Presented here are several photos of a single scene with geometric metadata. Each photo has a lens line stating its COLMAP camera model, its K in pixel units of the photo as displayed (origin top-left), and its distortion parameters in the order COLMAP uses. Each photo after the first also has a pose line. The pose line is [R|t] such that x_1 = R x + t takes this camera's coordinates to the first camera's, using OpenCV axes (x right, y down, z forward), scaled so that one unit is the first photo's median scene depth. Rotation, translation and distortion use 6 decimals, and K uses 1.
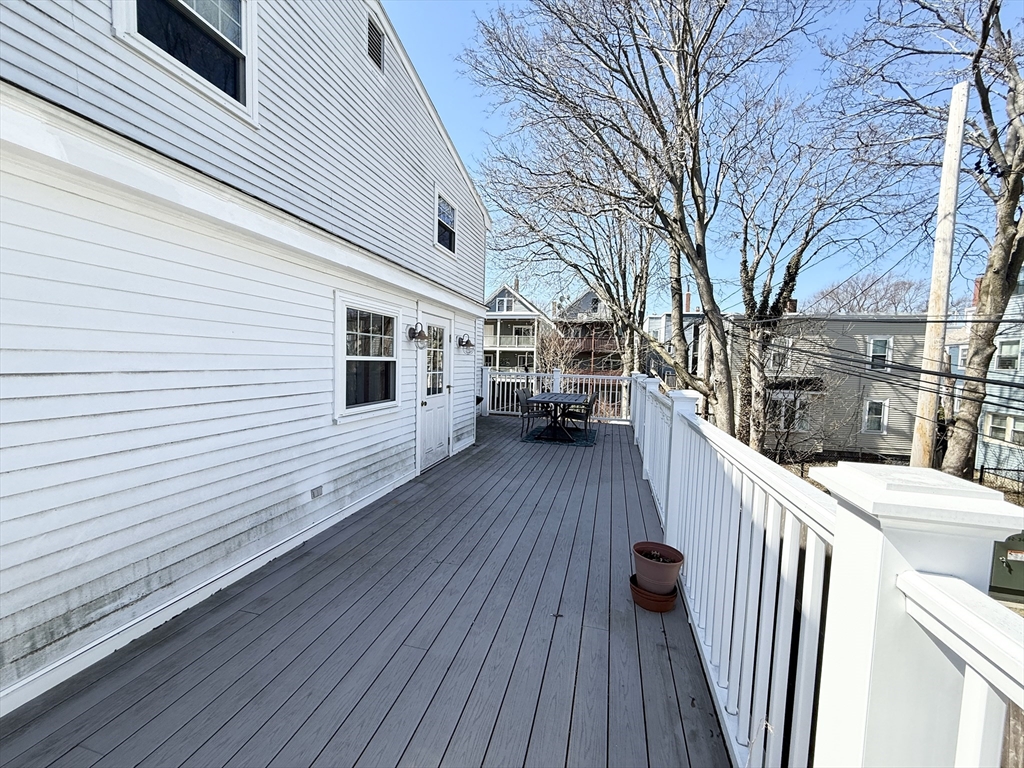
lens RADIAL K [[411.1, 0, 512.0], [0, 411.1, 384.0], [0, 0, 1]] dist [-0.016368, 0.000006]
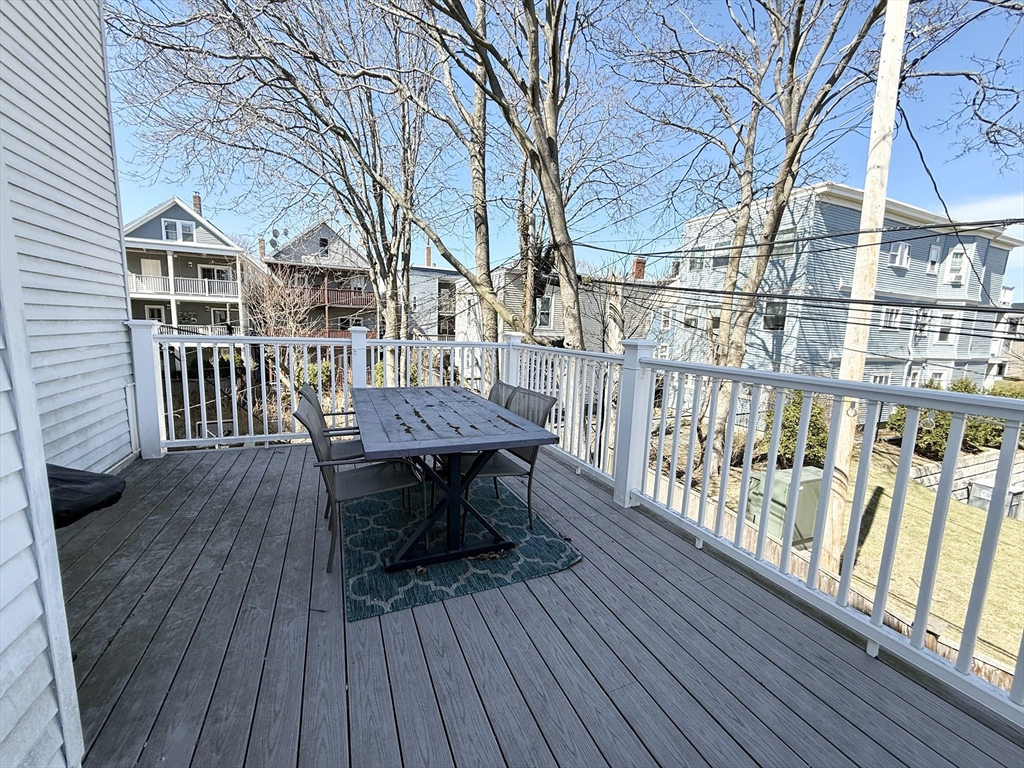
lens RADIAL K [[411.1, 0, 512.0], [0, 411.1, 384.0], [0, 0, 1]] dist [-0.016368, 0.000006]
pose [[0.792253, -0.080587, 0.604848, -0.008683], [0.022131, 0.994383, 0.103499, -0.005451], [-0.609792, -0.068611, 0.789586, 0.169906]]
